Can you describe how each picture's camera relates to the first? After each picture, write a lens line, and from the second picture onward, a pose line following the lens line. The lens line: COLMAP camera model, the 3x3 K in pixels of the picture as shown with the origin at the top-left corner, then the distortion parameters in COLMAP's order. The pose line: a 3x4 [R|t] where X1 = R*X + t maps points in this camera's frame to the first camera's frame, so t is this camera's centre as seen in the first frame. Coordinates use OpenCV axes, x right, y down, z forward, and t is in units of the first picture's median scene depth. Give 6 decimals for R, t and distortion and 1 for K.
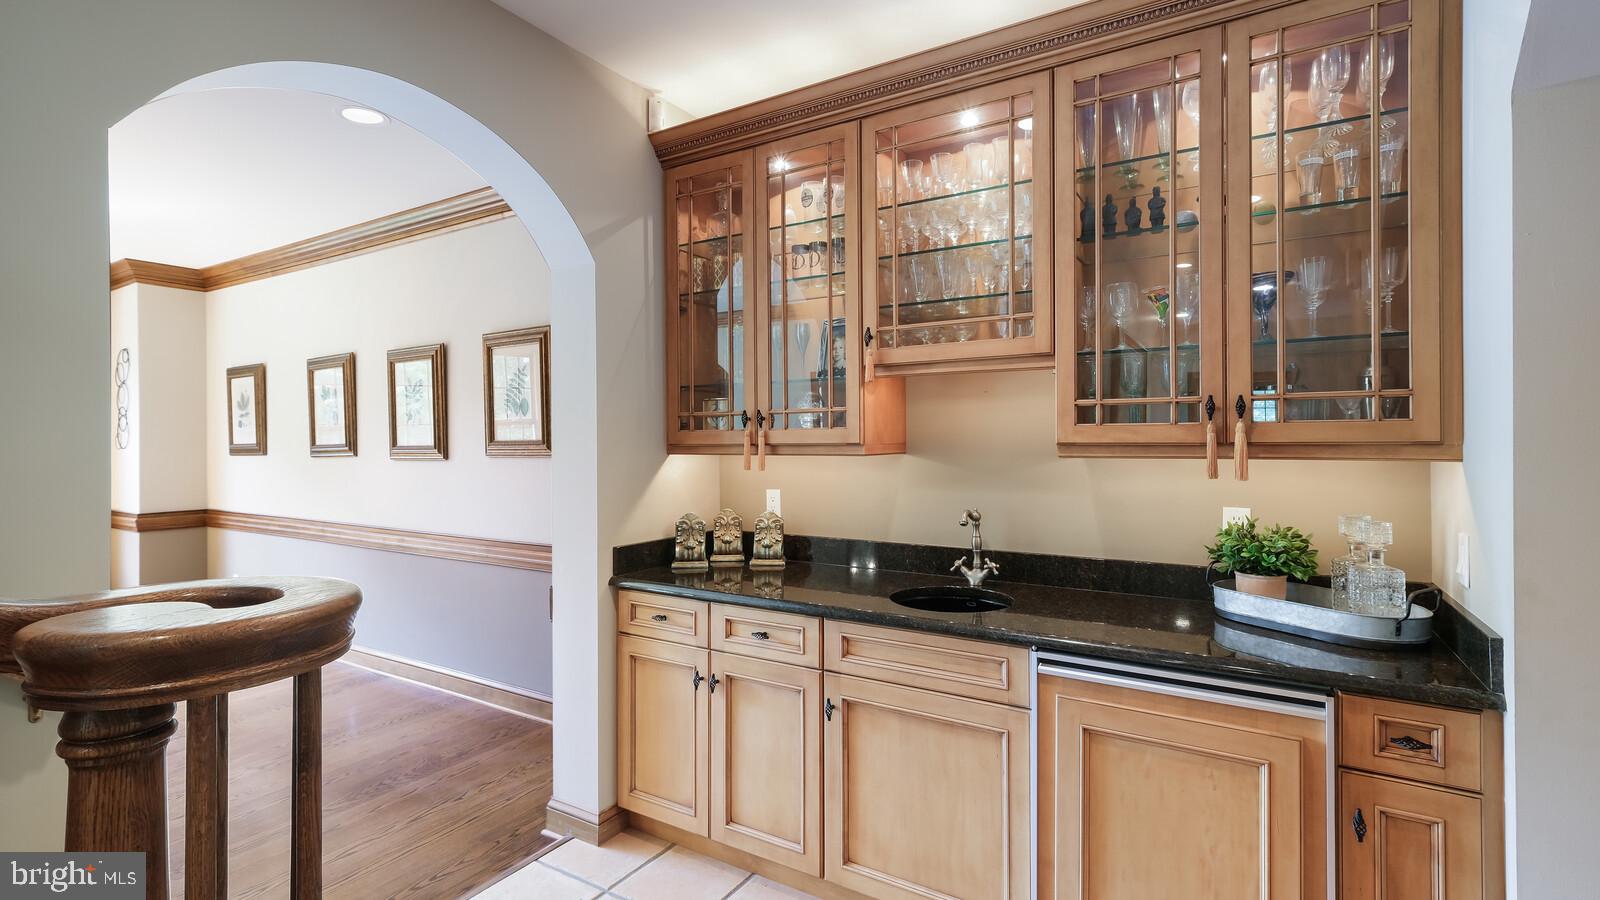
lens RADIAL K [[727.3, 0, 826.2], [0, 727.3, 442.5], [0, 0, 1]] dist [0.008505, 0.000175]
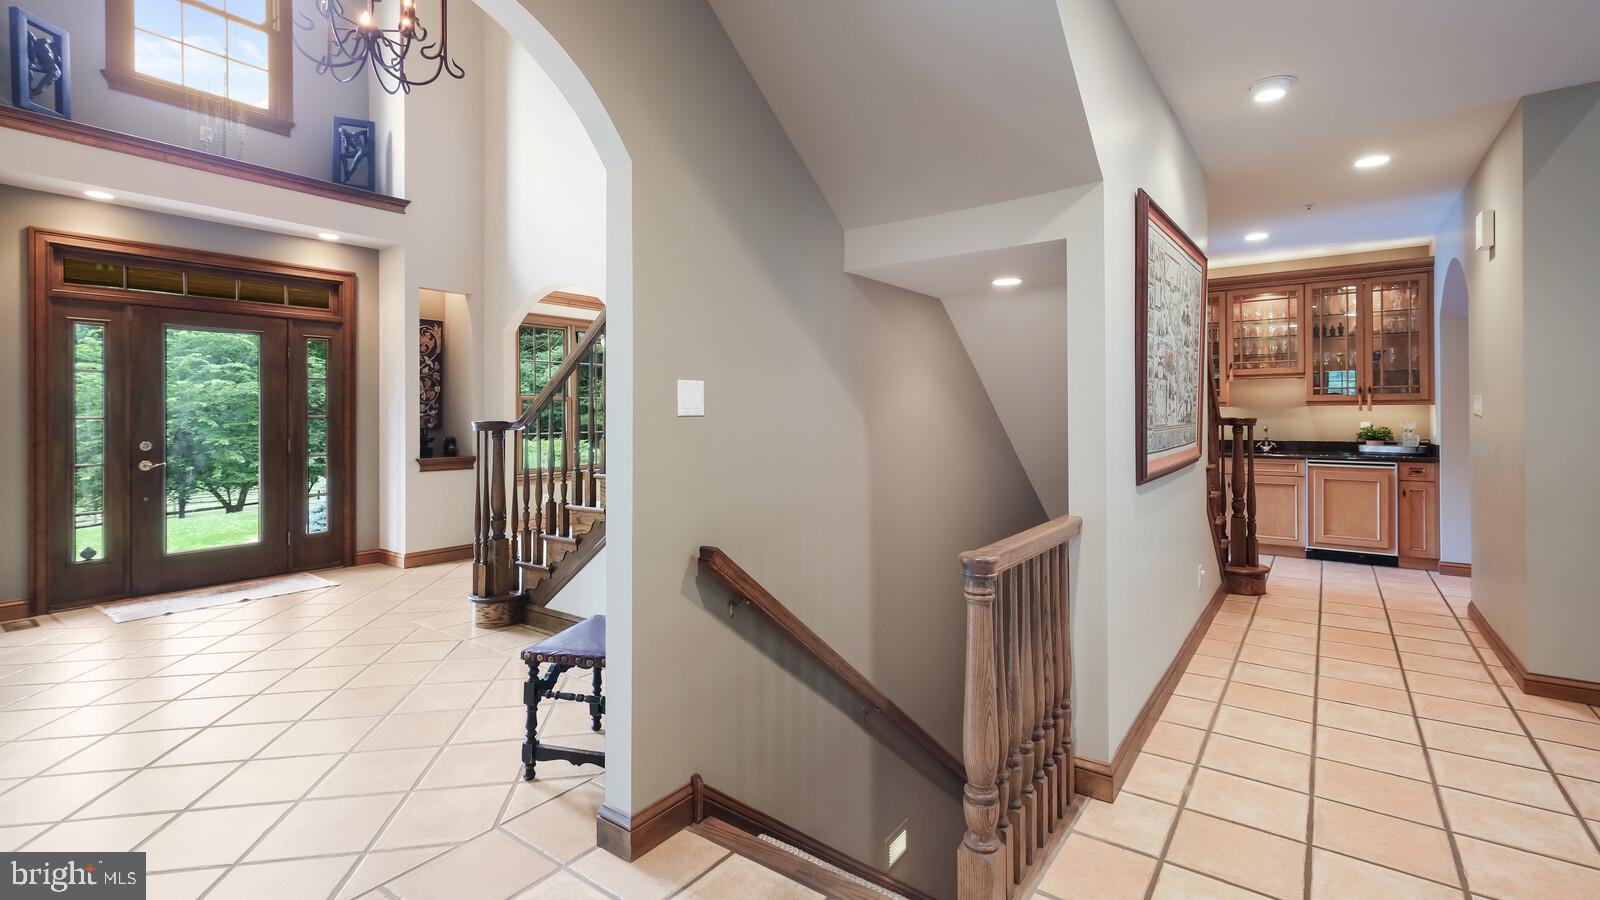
lens RADIAL K [[727.3, 0, 811.2], [0, 727.3, 417.8], [0, 0, 1]] dist [0.008505, 0.000175]
pose [[0.996754, -0.002130, -0.080485, -1.692787], [0.002386, 0.999992, 0.003076, 0.062312], [0.080478, -0.003258, 0.996751, -2.520429]]
